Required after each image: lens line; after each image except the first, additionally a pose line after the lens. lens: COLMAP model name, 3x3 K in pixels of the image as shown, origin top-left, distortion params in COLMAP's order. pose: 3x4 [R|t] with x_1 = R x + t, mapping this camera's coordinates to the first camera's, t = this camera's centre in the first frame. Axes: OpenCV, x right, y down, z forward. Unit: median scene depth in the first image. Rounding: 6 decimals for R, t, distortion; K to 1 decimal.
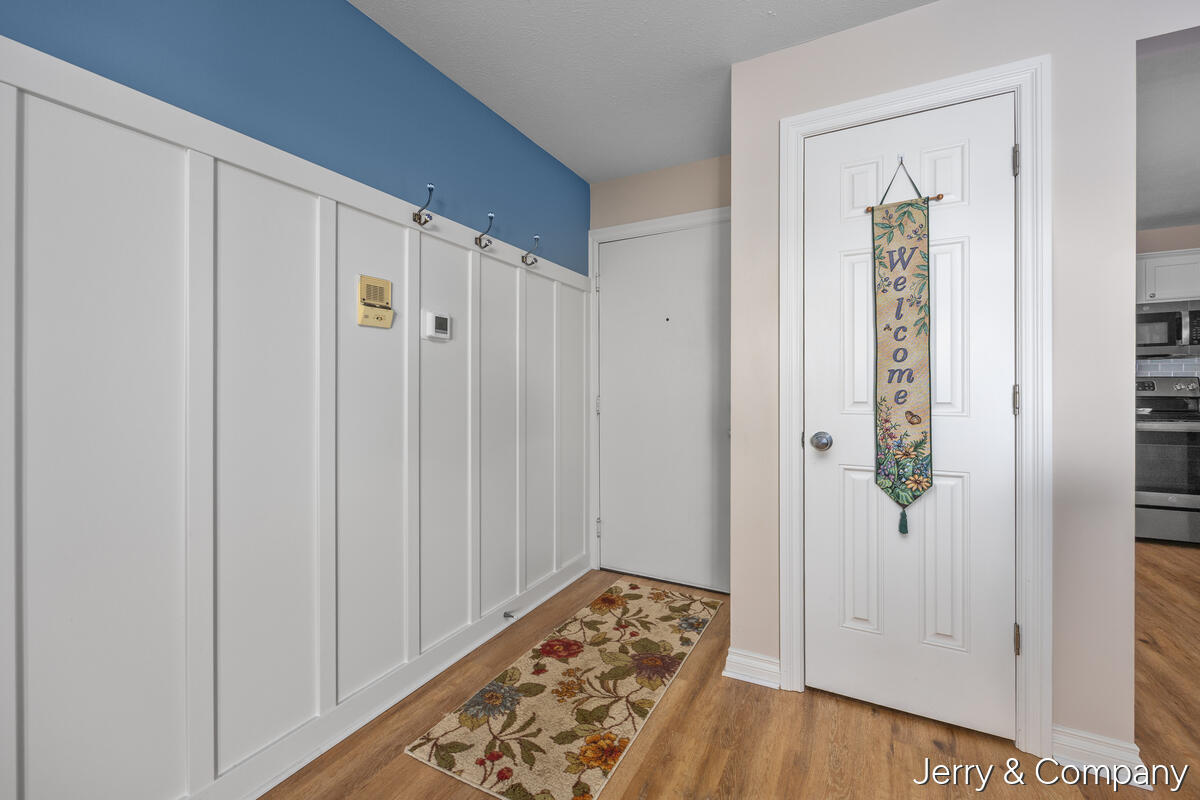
lens RADIAL K [[483.4, 0, 601.5], [0, 483.4, 389.7], [0, 0, 1]] dist [-0.002144, -0.000206]
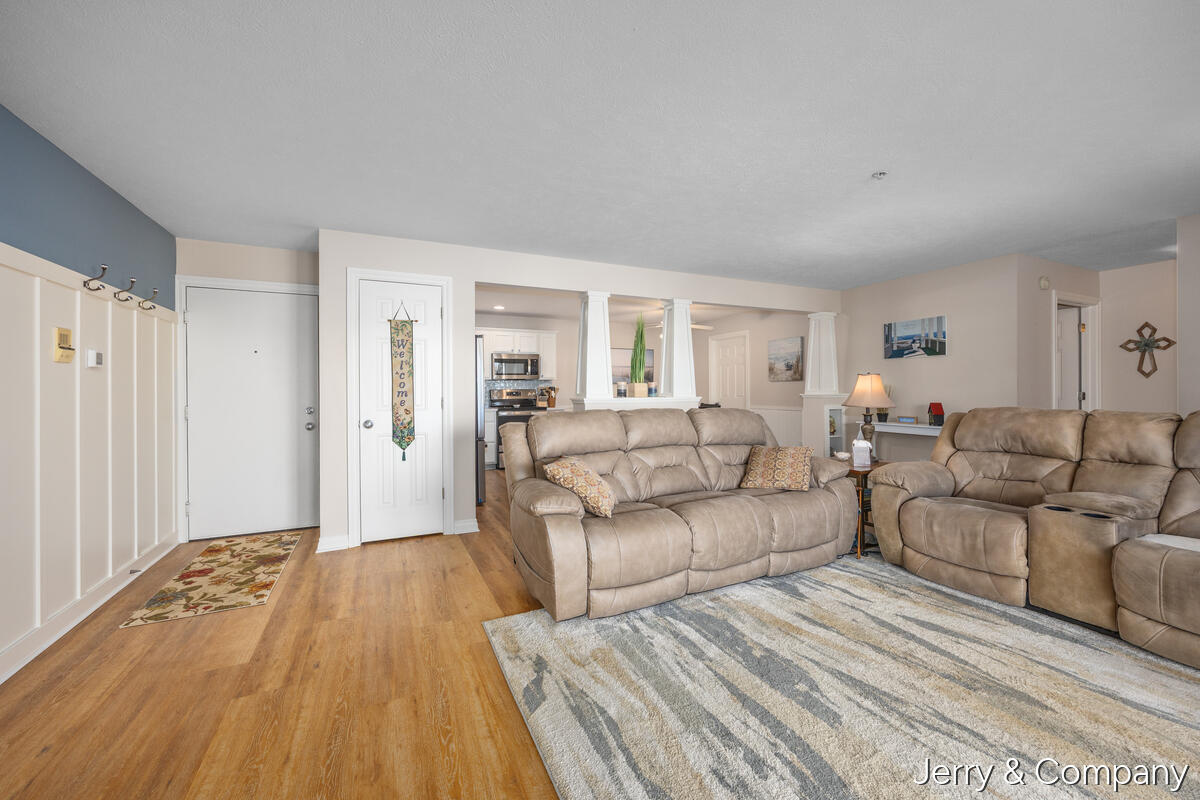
lens RADIAL K [[483.4, 0, 601.5], [0, 483.4, 389.7], [0, 0, 1]] dist [-0.002144, -0.000206]
pose [[0.602014, -0.000809, 0.798485, -0.618171], [0.006895, 0.999967, -0.004185, -0.029760], [-0.798456, 0.008025, 0.602000, -1.089590]]
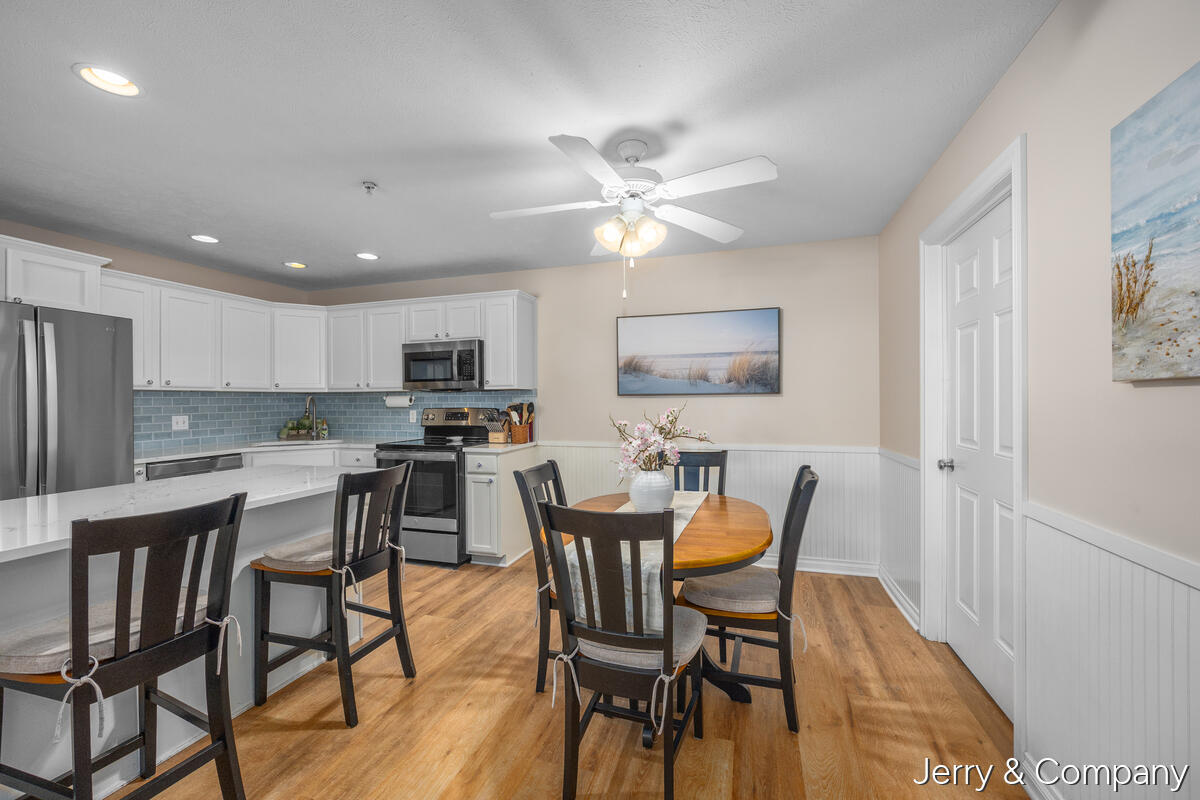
lens RADIAL K [[486.1, 0, 607.5], [0, 486.1, 402.0], [0, 0, 1]] dist [0.002343, 0.000285]
pose [[0.984327, -0.005604, 0.176264, 2.641550], [0.005326, 0.999984, 0.002053, -0.088626], [-0.176272, -0.001082, 0.984341, -0.293092]]
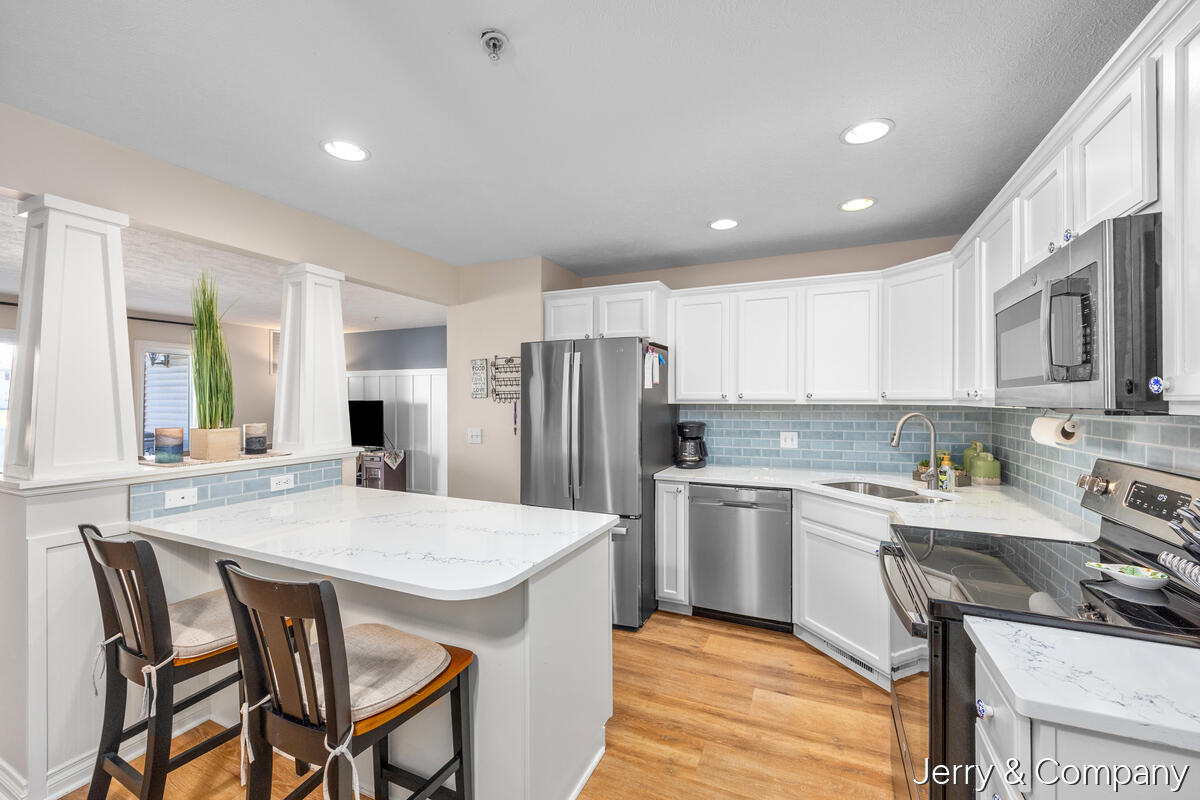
lens RADIAL K [[486.1, 0, 607.5], [0, 486.1, 402.0], [0, 0, 1]] dist [0.002343, 0.000285]
pose [[0.064972, 0.005159, -0.997874, 2.965549], [-0.002655, 0.999984, 0.004997, -0.153996], [0.997884, 0.002325, 0.064985, 1.318981]]
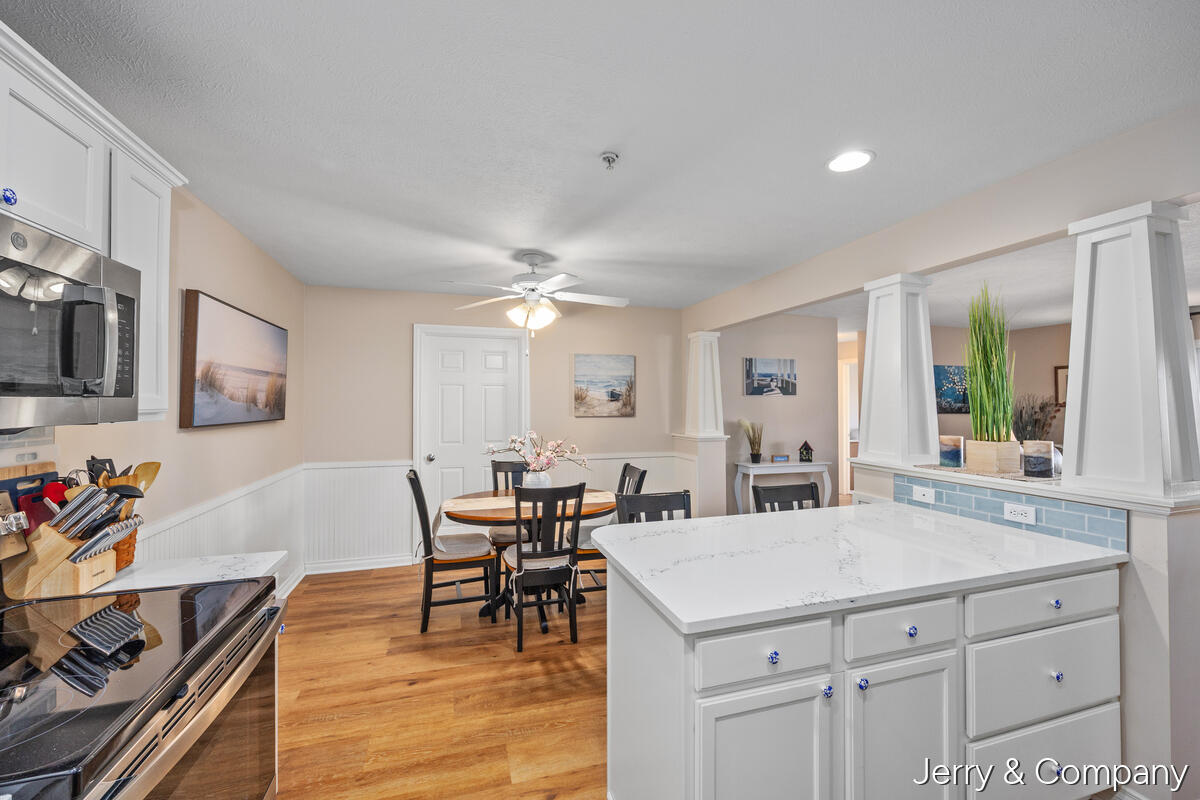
lens RADIAL K [[486.1, 0, 607.5], [0, 486.1, 402.0], [0, 0, 1]] dist [0.002343, 0.000285]
pose [[-0.719297, 0.005171, 0.694683, 1.501533], [0.001258, 0.999980, -0.006141, -0.169012], [-0.694701, -0.003543, -0.719290, 1.943916]]
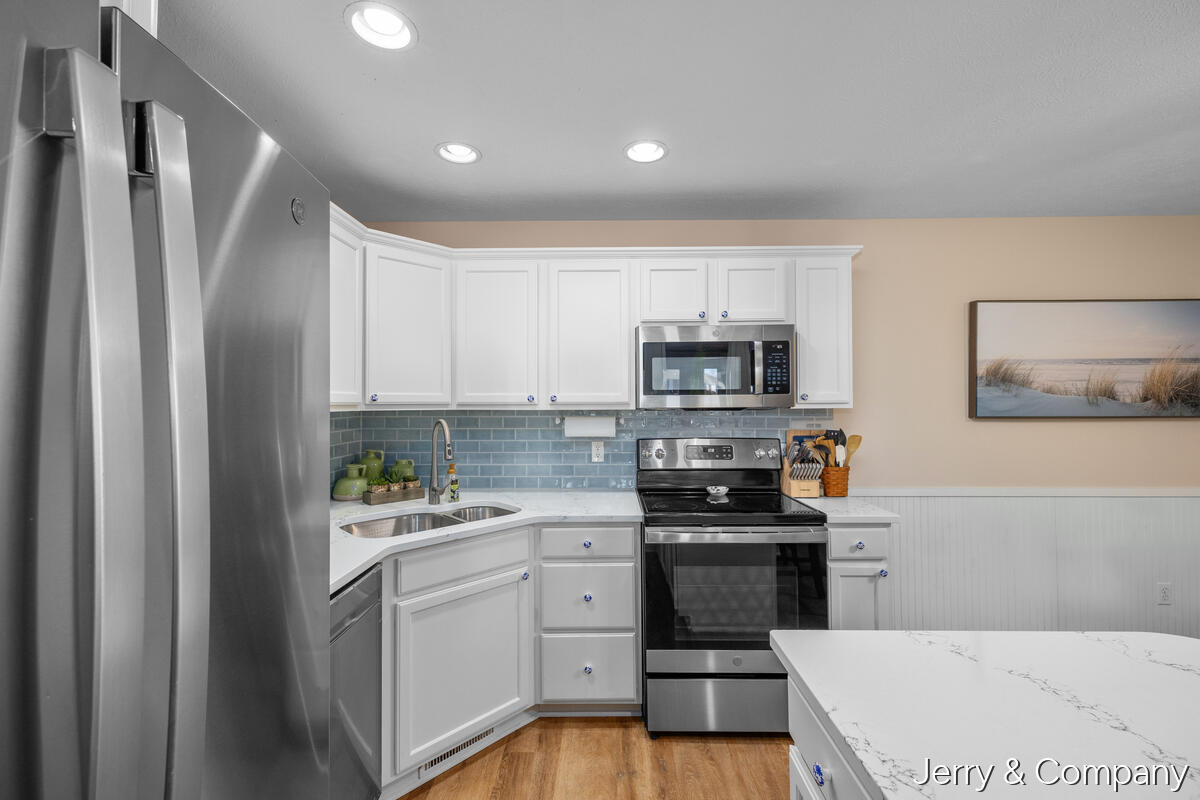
lens RADIAL K [[486.1, 0, 607.5], [0, 486.1, 402.0], [0, 0, 1]] dist [0.002343, 0.000285]
pose [[0.888568, 0.002022, 0.458740, 1.455115], [0.003749, 0.999925, -0.011670, -0.147695], [-0.458729, 0.012089, 0.888494, 1.023782]]
